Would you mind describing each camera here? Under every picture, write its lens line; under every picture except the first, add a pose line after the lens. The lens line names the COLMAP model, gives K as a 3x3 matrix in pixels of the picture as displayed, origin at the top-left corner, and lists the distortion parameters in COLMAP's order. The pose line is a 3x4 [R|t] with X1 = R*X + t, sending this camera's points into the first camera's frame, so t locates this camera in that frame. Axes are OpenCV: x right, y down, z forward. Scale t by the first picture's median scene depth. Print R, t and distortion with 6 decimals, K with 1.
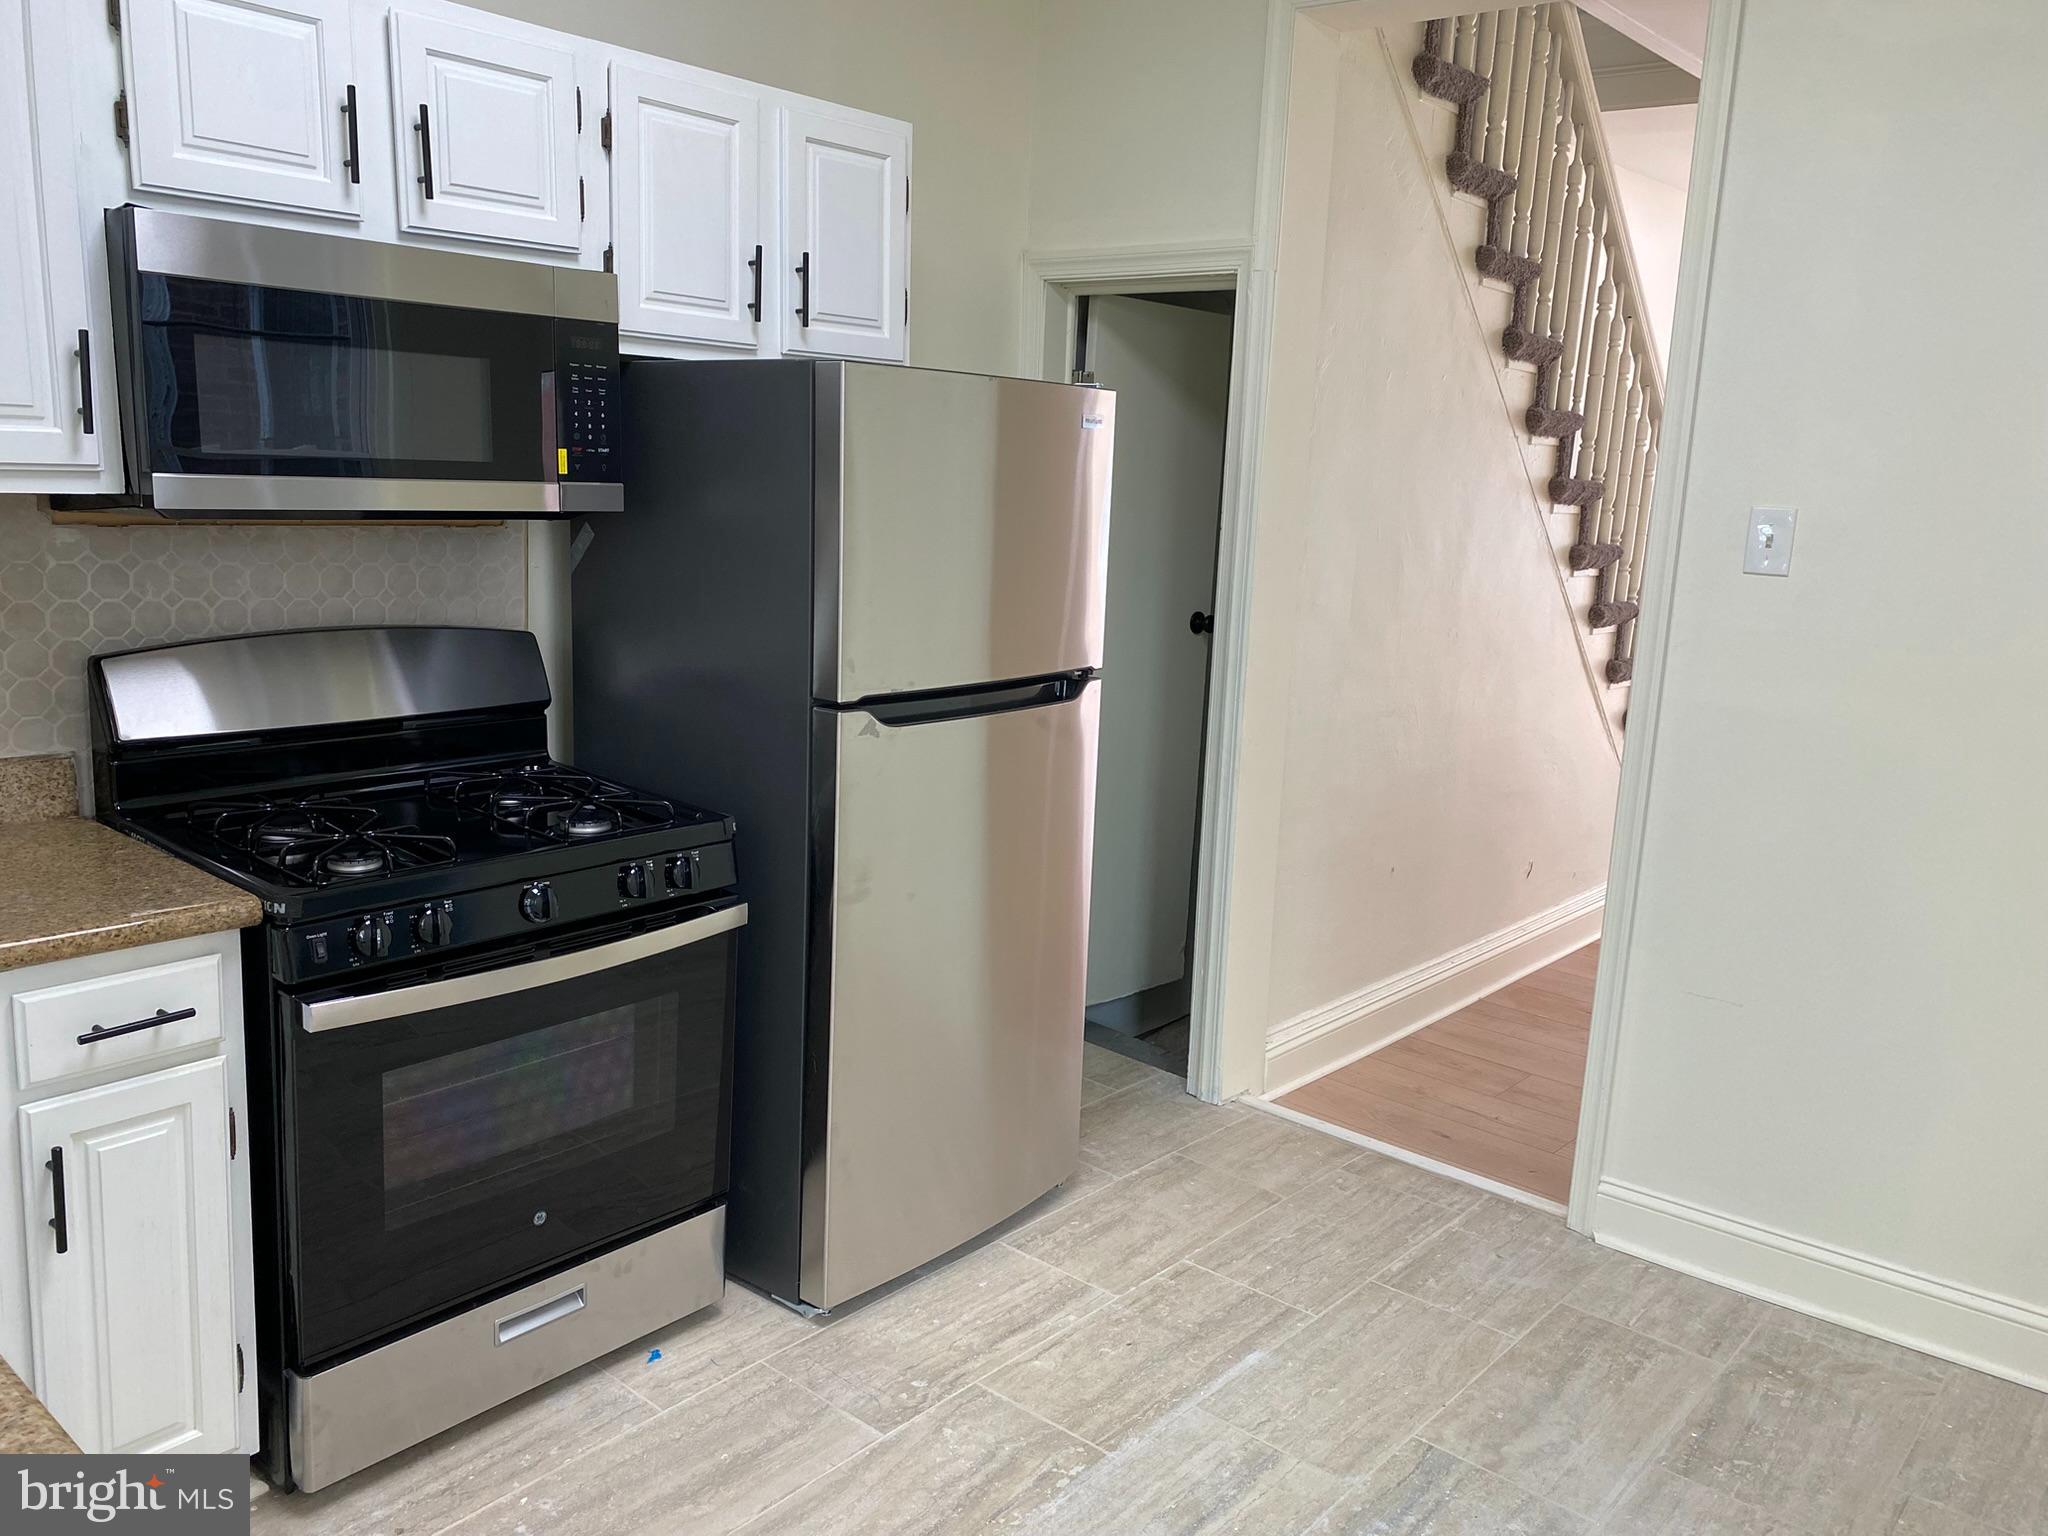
lens RADIAL K [[1550.9, 0, 1019.7], [0, 1550.9, 760.9], [0, 0, 1]] dist [0.082286, -0.119999]
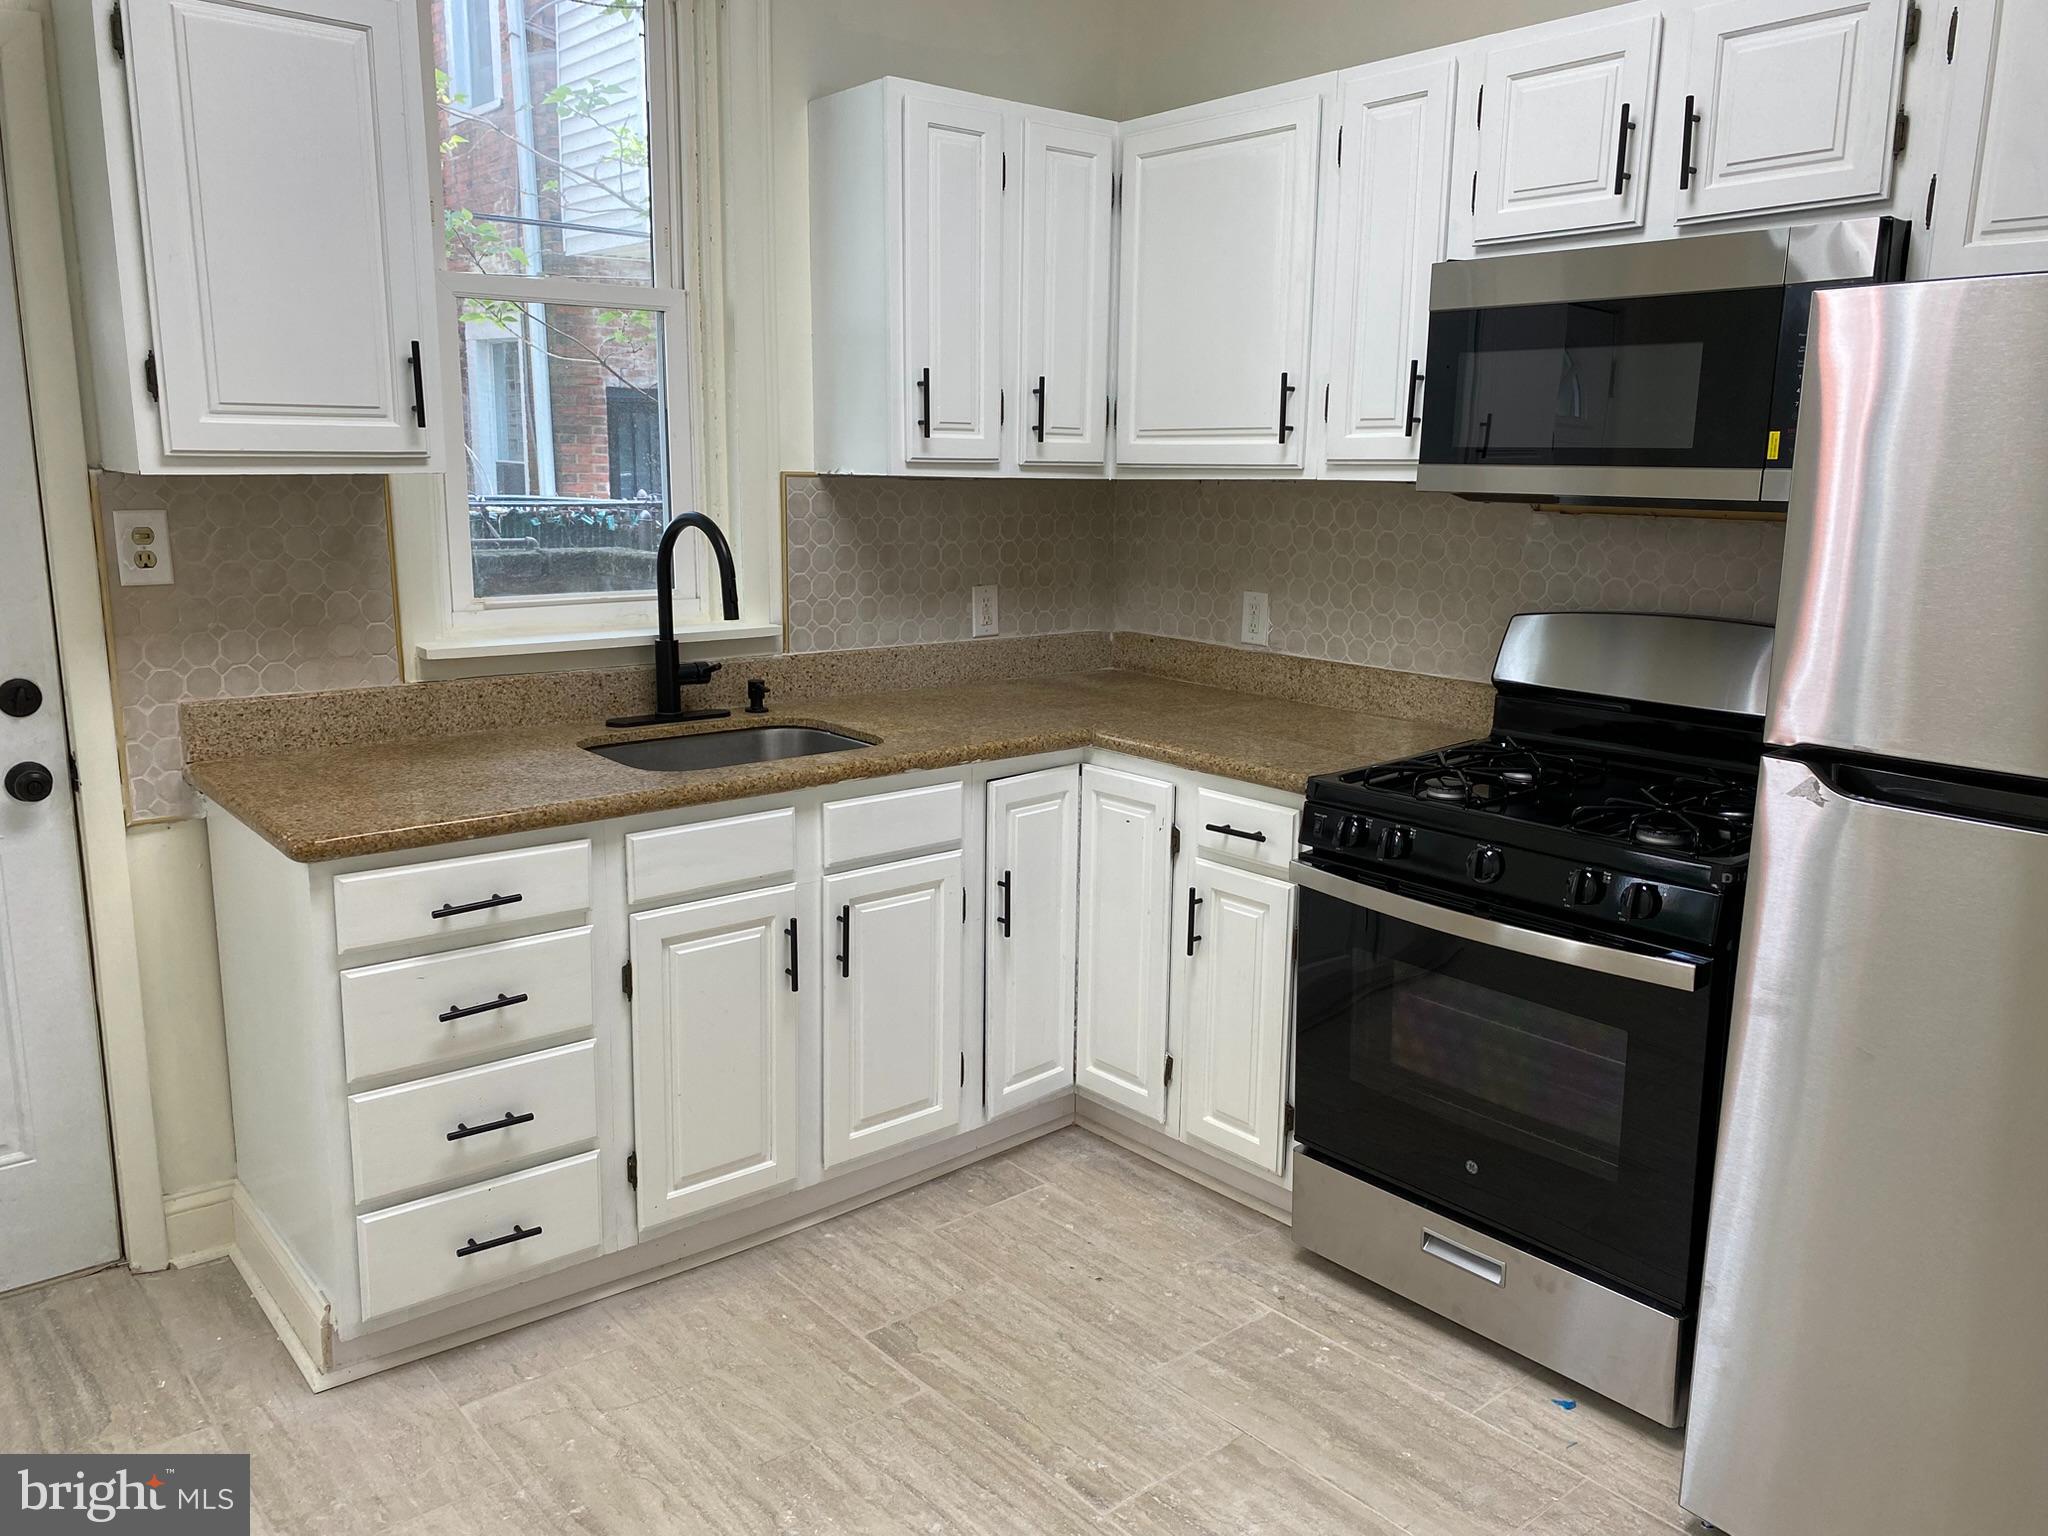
lens RADIAL K [[1550.9, 0, 1019.7], [0, 1550.9, 760.9], [0, 0, 1]] dist [0.082286, -0.119999]
pose [[-0.150175, 0.153975, -0.976596, 0.747763], [-0.198831, 0.962912, 0.182393, -0.104450], [0.968459, 0.221568, -0.113990, 0.795405]]
